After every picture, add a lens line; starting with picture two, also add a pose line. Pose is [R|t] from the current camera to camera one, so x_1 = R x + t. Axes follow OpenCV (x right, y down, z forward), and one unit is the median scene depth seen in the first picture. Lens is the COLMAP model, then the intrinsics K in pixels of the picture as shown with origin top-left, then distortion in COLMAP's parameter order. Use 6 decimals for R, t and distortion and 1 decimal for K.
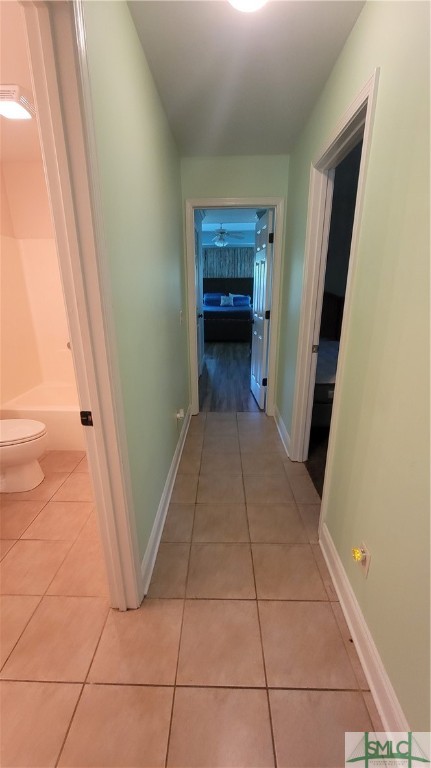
lens RADIAL K [[312.6, 0, 212.2], [0, 312.6, 386.2], [0, 0, 1]] dist [-0.003174, 0.000243]
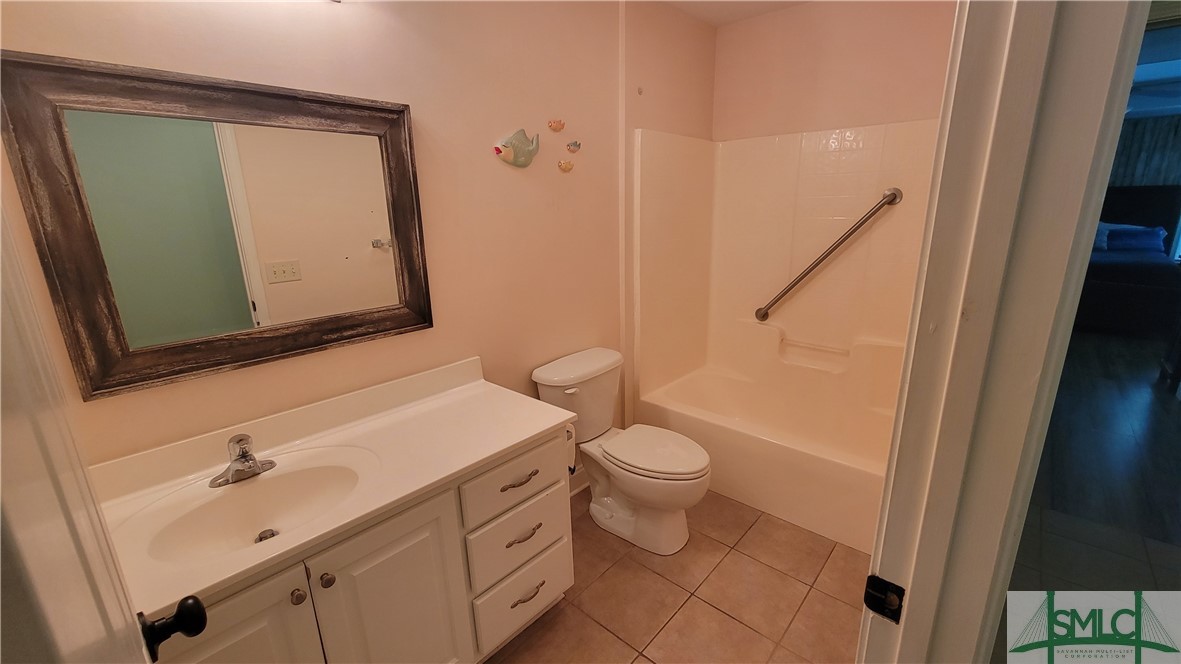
lens RADIAL K [[480.8, 0, 595.3], [0, 480.8, 333.6], [0, 0, 1]] dist [-0.003174, 0.000243]
pose [[0.769153, 0.158920, -0.618989, -0.048733], [-0.185276, 0.982440, 0.022010, -0.021538], [0.611617, 0.097755, 0.785091, 0.039538]]
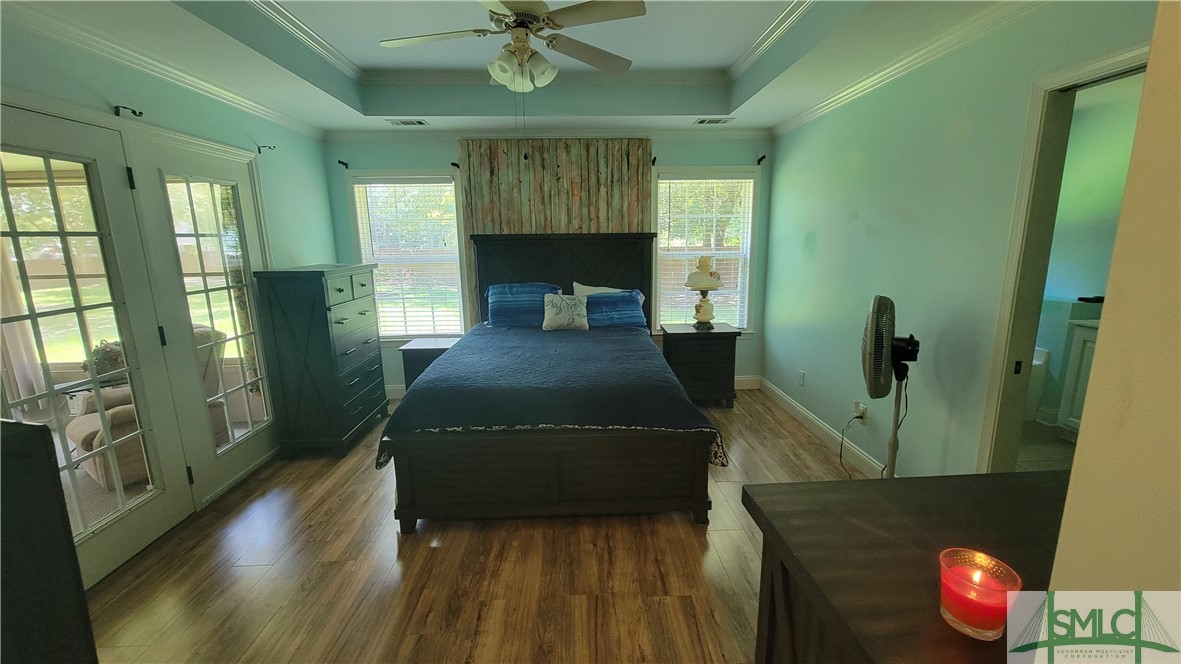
lens RADIAL K [[480.8, 0, 595.3], [0, 480.8, 333.6], [0, 0, 1]] dist [-0.003174, 0.000243]
pose [[0.997055, -0.019130, 0.074272, 0.040879], [0.027444, 0.993262, -0.112591, -0.200182], [-0.071617, 0.114298, 0.990862, 0.554785]]
